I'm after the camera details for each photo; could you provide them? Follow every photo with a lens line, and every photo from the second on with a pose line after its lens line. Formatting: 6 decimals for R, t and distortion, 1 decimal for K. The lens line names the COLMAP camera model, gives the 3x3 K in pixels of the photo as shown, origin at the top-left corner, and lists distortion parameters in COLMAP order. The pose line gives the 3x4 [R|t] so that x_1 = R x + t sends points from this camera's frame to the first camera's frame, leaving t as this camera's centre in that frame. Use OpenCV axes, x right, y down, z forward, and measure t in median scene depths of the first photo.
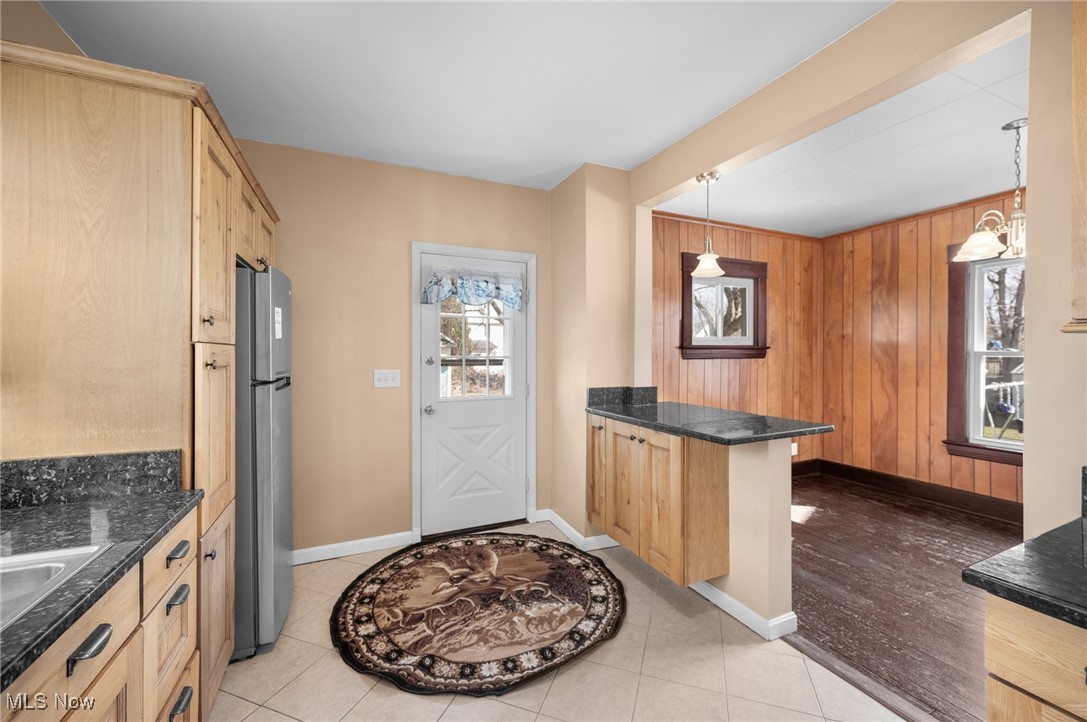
lens RADIAL K [[428.9, 0, 546.8], [0, 428.9, 357.3], [0, 0, 1]] dist [-0.002342, 0.000411]
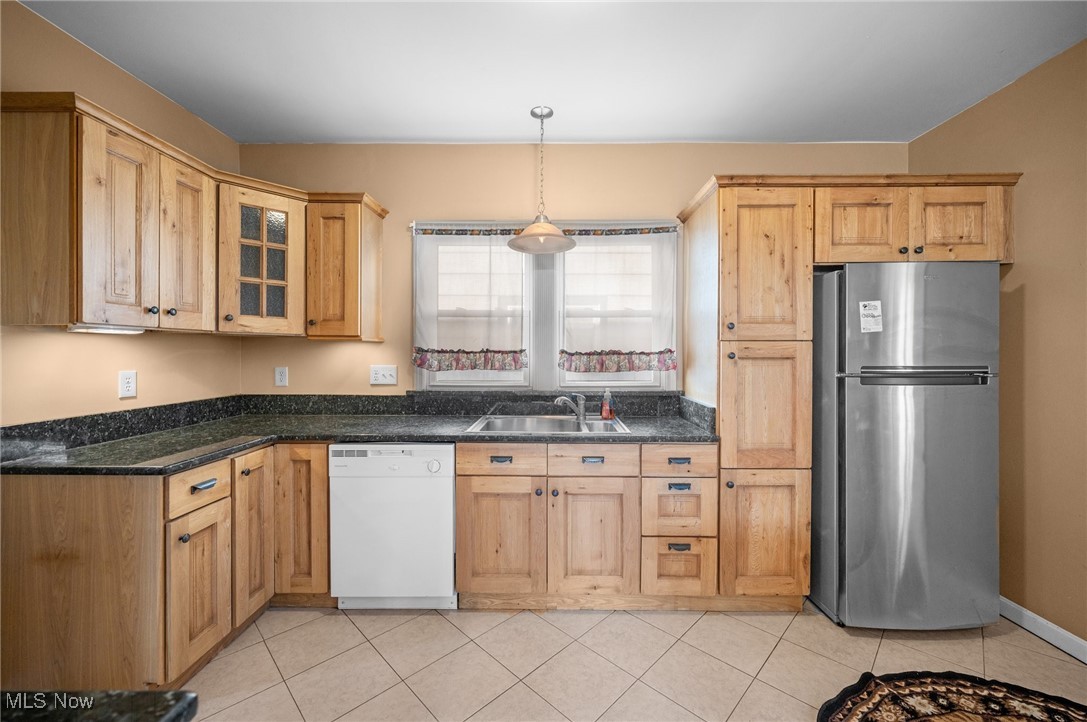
lens RADIAL K [[428.9, 0, 549.7], [0, 428.9, 356.3], [0, 0, 1]] dist [-0.002342, 0.000411]
pose [[-0.417507, 0.004635, -0.908662, 0.350040], [-0.006458, 0.999947, 0.008068, 0.005046], [0.908651, 0.009237, -0.417455, 0.449408]]
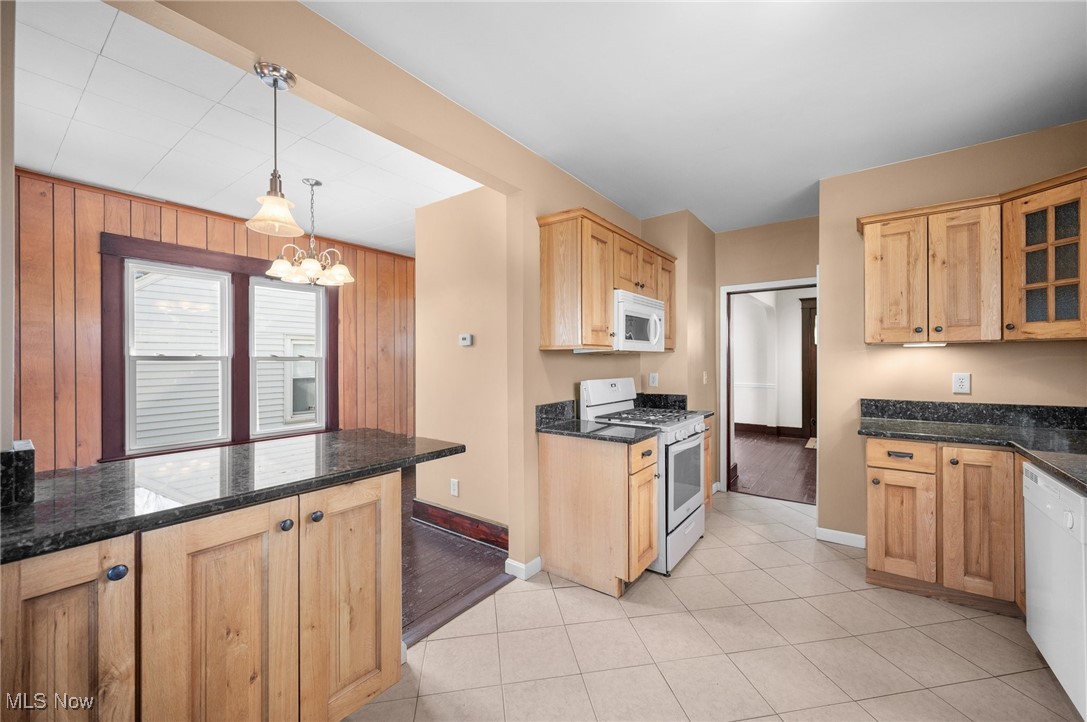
lens RADIAL K [[428.9, 0, 543.0], [0, 428.9, 358.4], [0, 0, 1]] dist [-0.002342, 0.000411]
pose [[-0.484713, 0.004084, 0.874664, -0.279408], [0.008578, 0.999963, 0.000085, -0.000311], [-0.874631, 0.007544, -0.484730, 0.732740]]
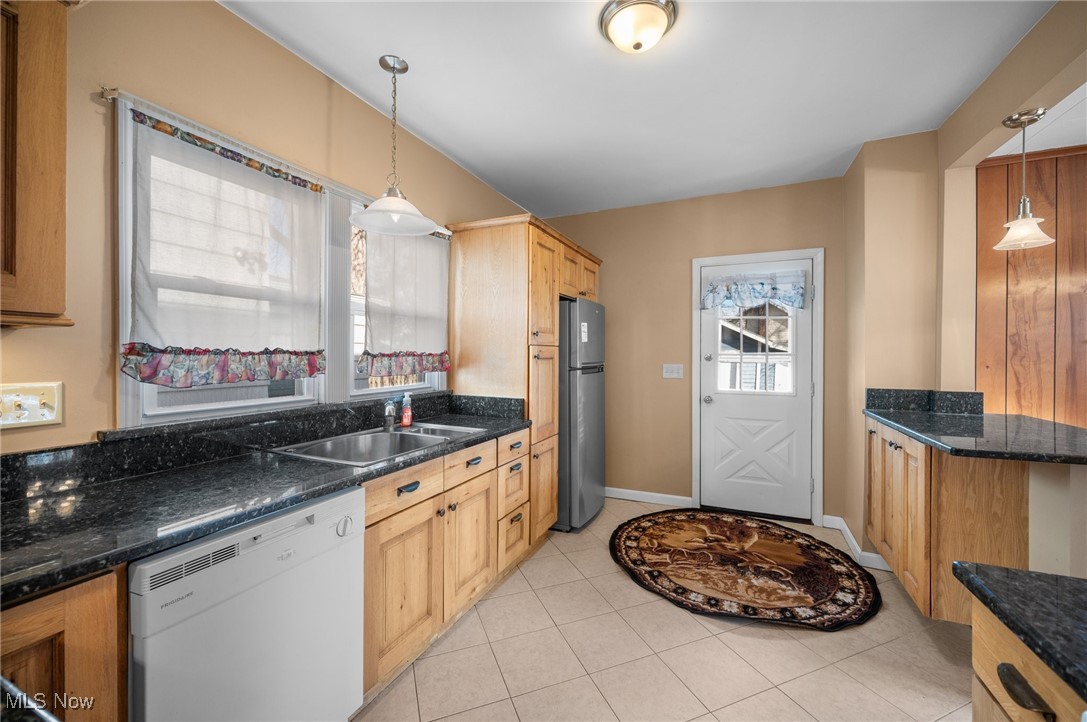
lens RADIAL K [[428.9, 0, 550.1], [0, 428.9, 358.1], [0, 0, 1]] dist [-0.002342, 0.000411]
pose [[0.667860, 0.007632, -0.744247, 0.291019], [-0.005727, 0.999971, 0.005116, 0.005665], [0.744265, 0.000846, 0.667884, -0.100231]]
